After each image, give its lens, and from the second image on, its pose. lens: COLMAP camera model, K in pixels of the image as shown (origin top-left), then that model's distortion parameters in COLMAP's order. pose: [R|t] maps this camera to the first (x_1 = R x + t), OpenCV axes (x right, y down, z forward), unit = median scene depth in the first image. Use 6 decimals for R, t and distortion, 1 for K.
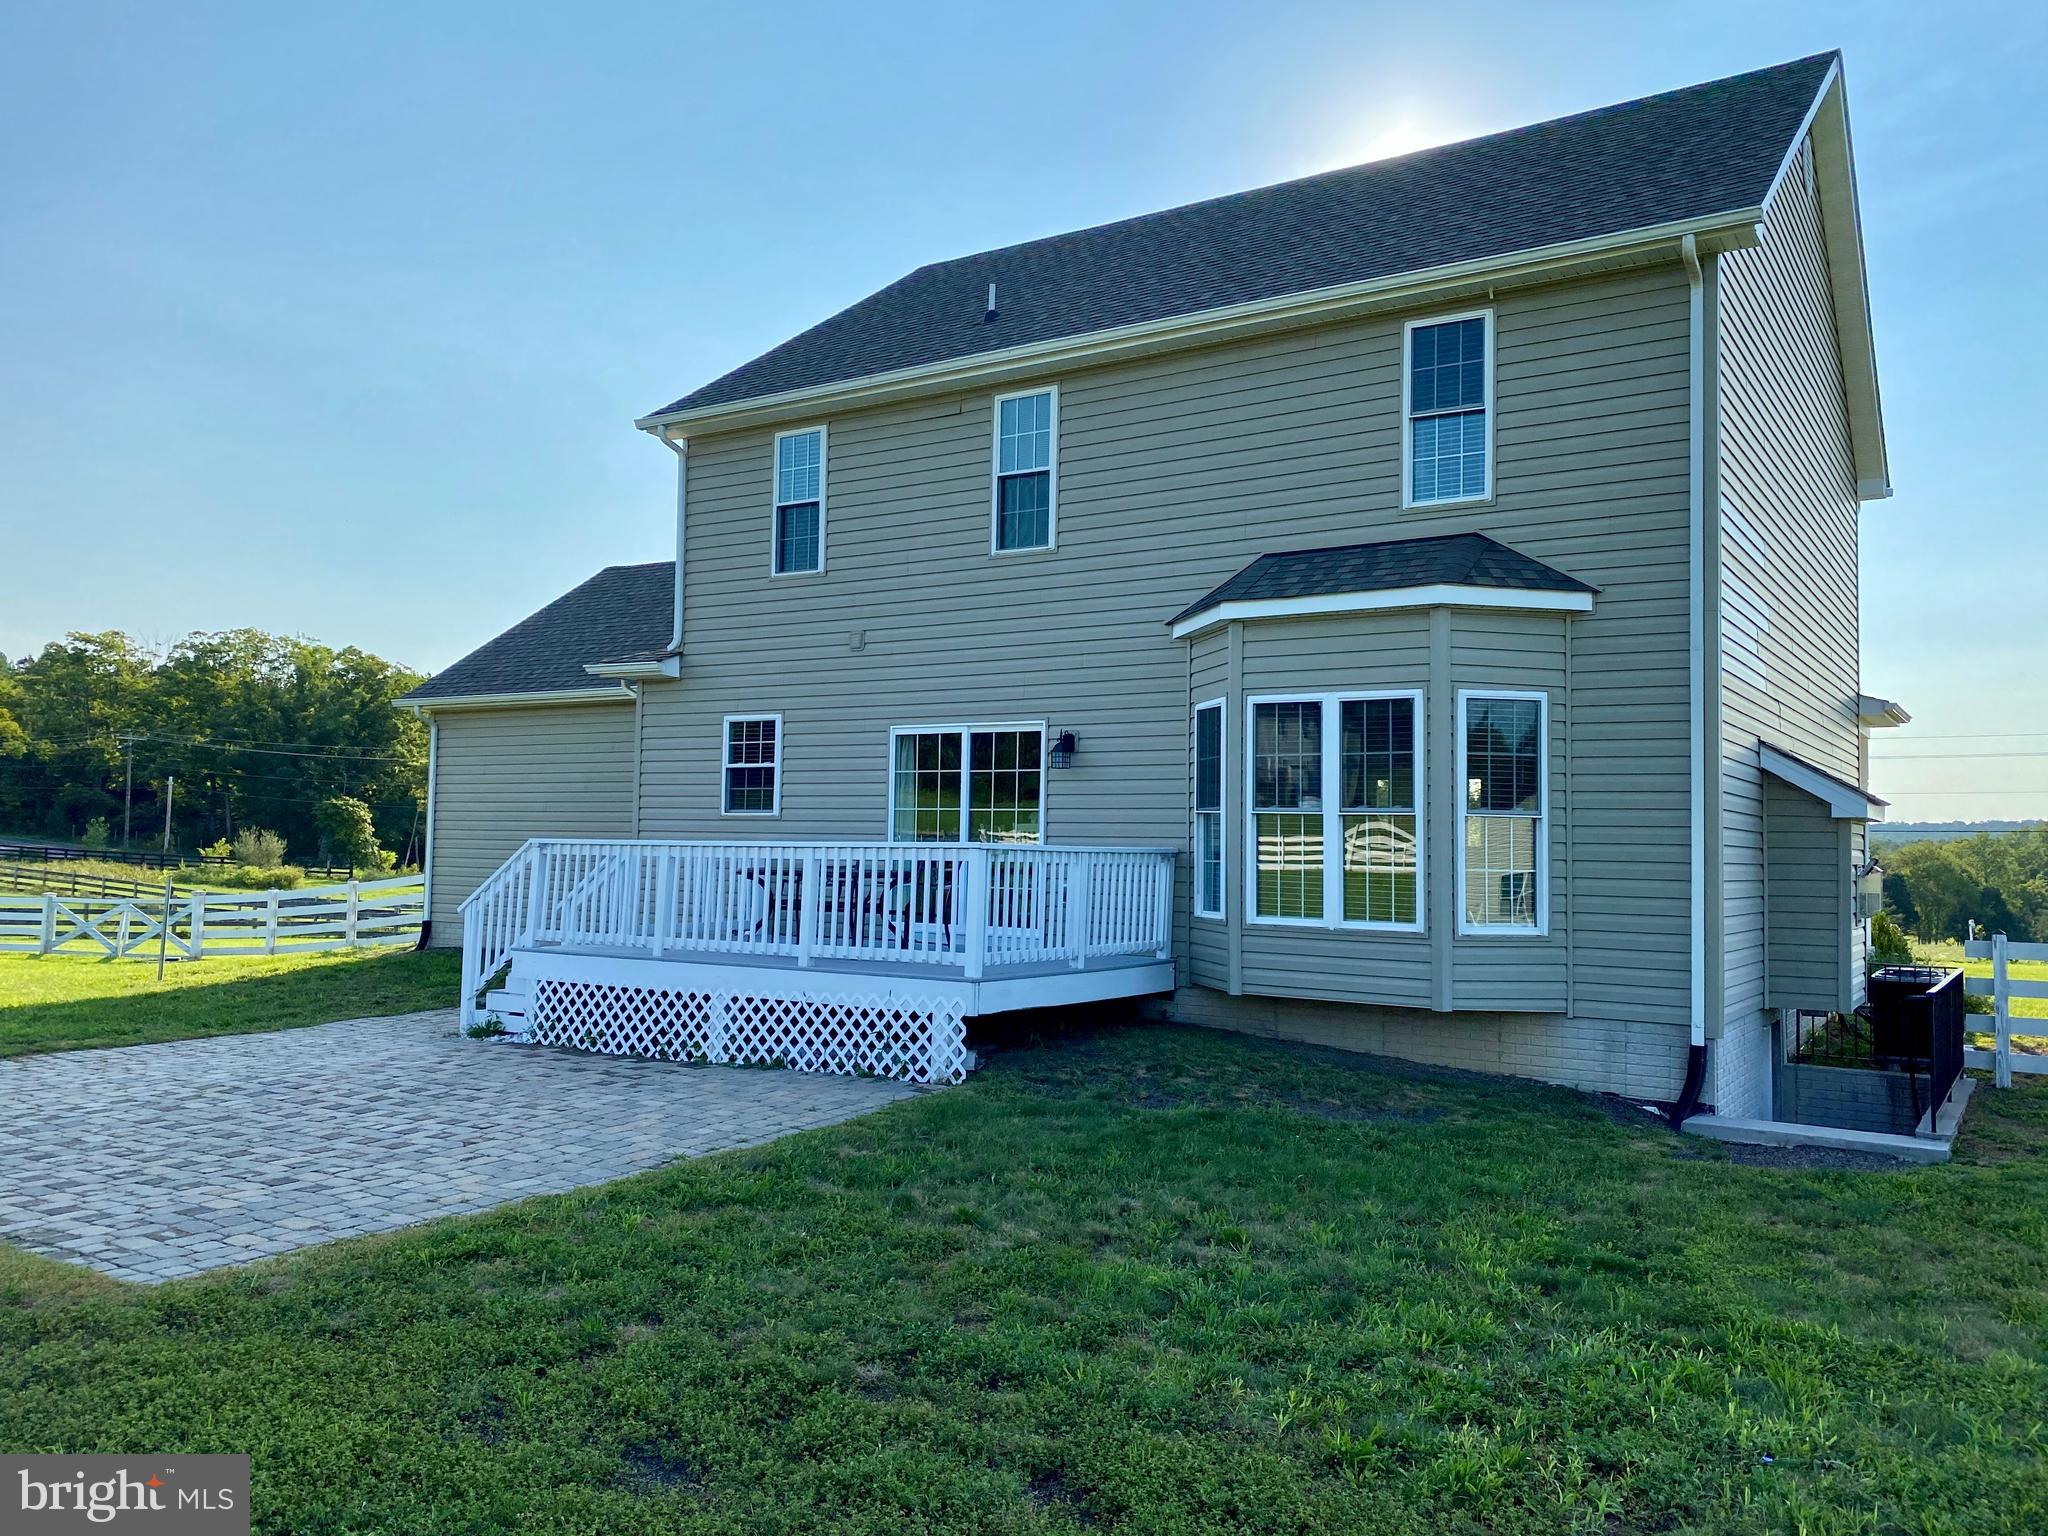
lens RADIAL K [[1579.3, 0, 1018.4], [0, 1579.3, 769.2], [0, 0, 1]] dist [-0.021259, 0.010986]
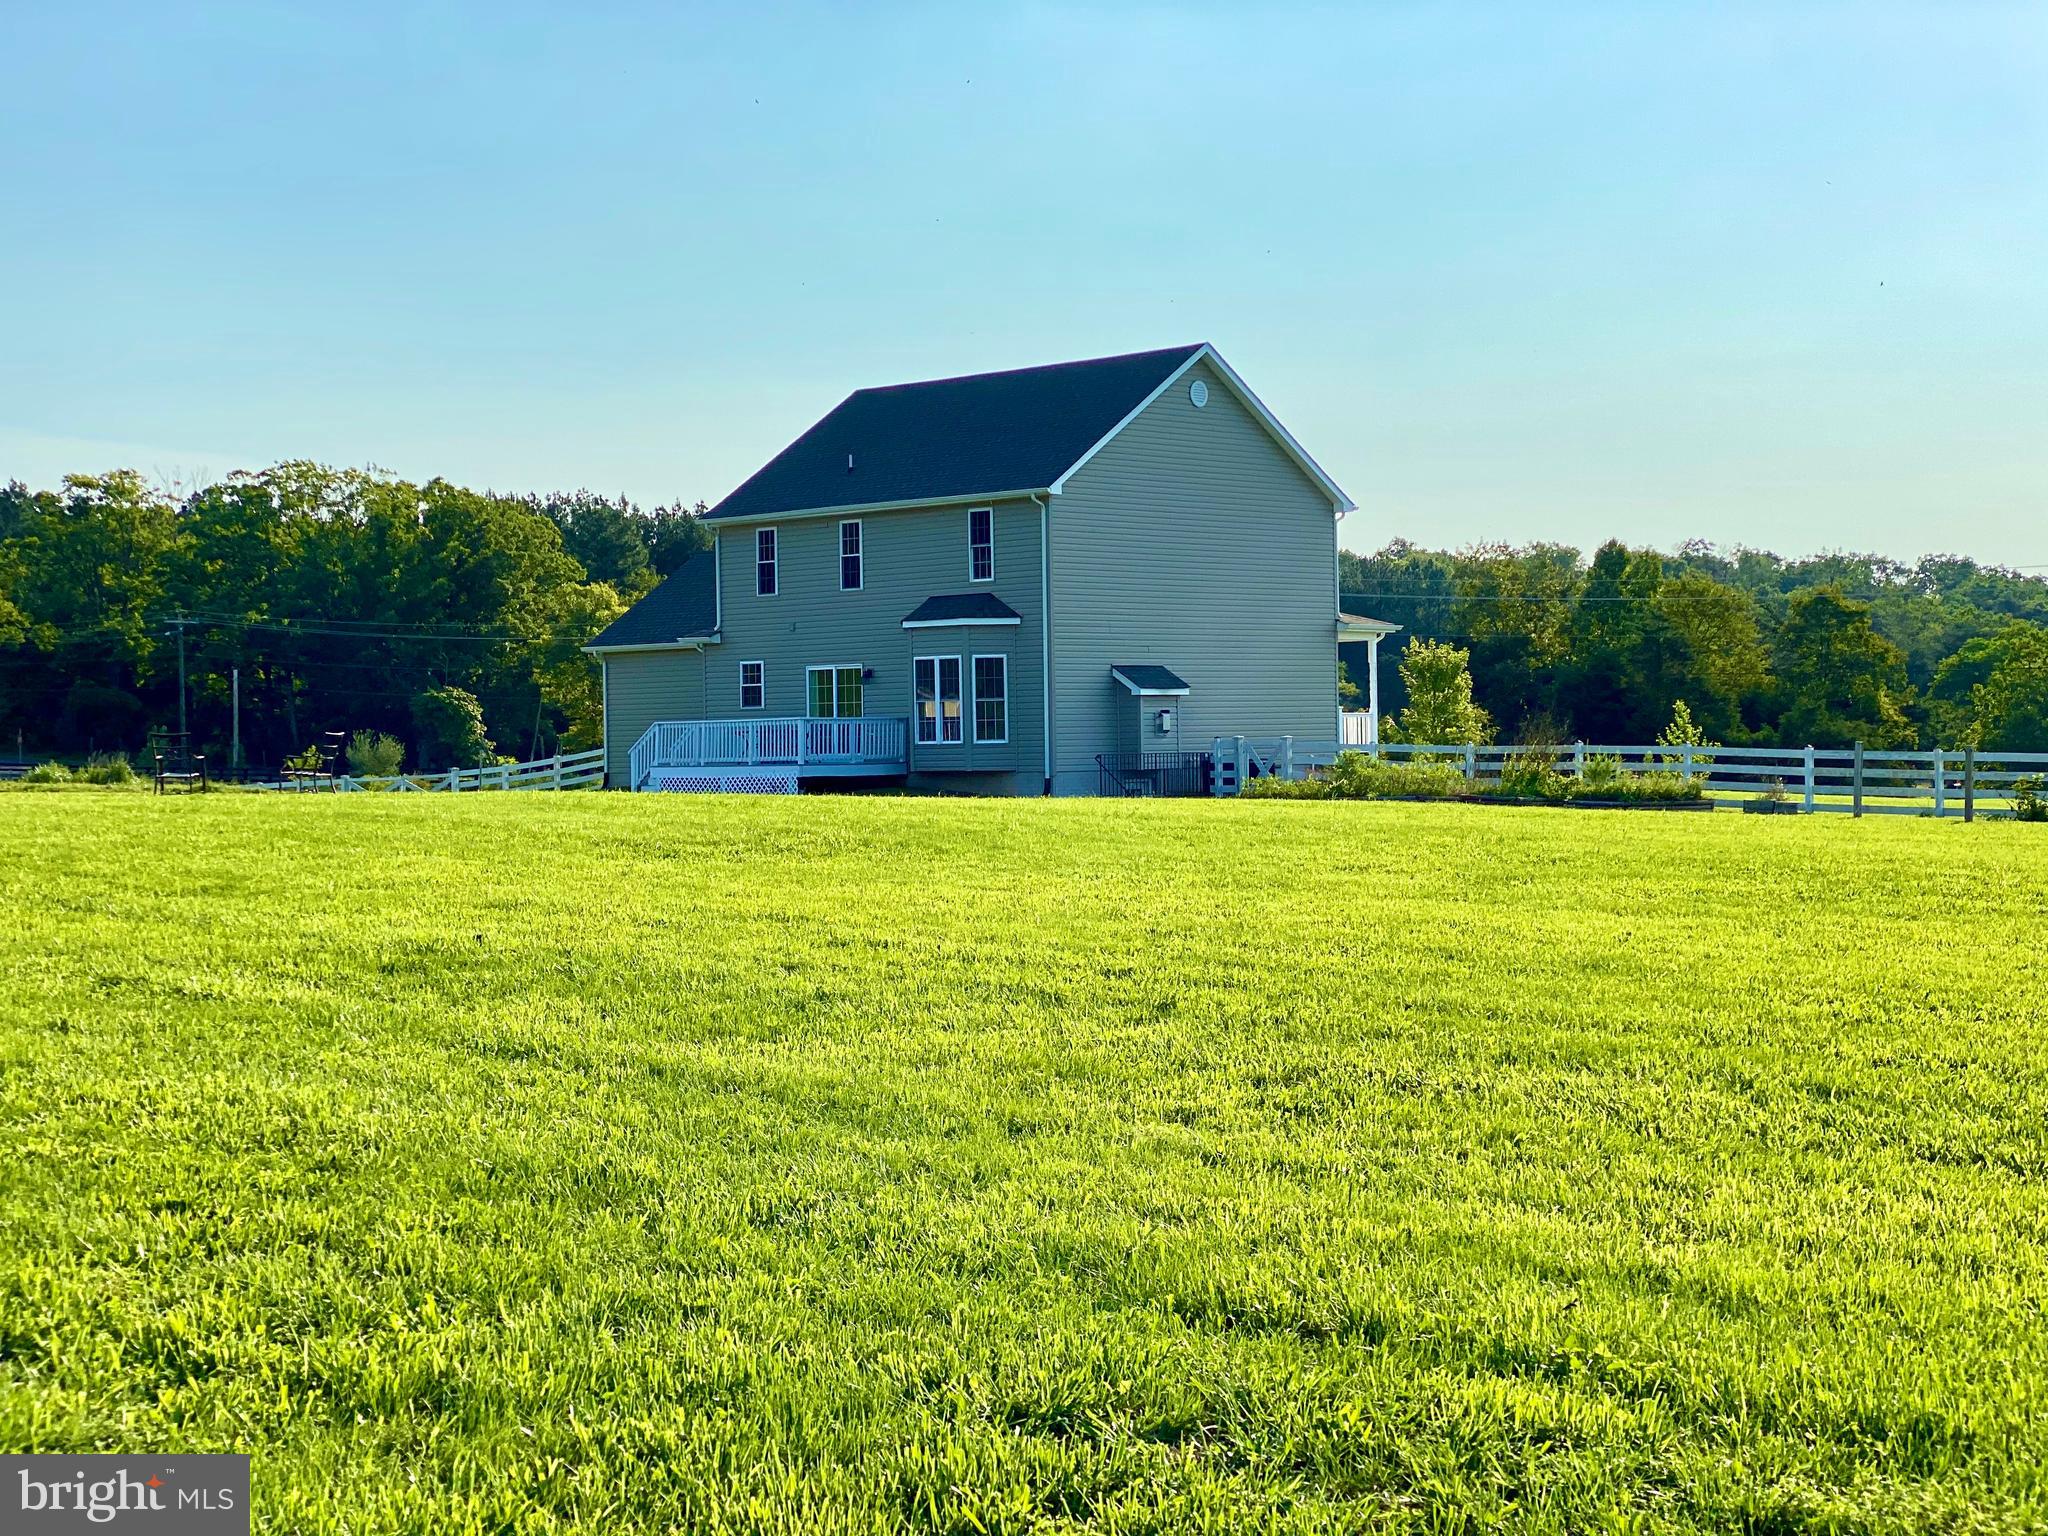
lens RADIAL K [[3100.6, 0, 1024.6], [0, 3100.6, 766.3], [0, 0, 1]] dist [-0.001874, 0.000000]
pose [[0.980003, -0.033285, -0.196177, 0.127257], [0.044960, 0.997454, 0.055361, -0.013639], [0.193835, -0.063075, 0.979004, -0.384073]]
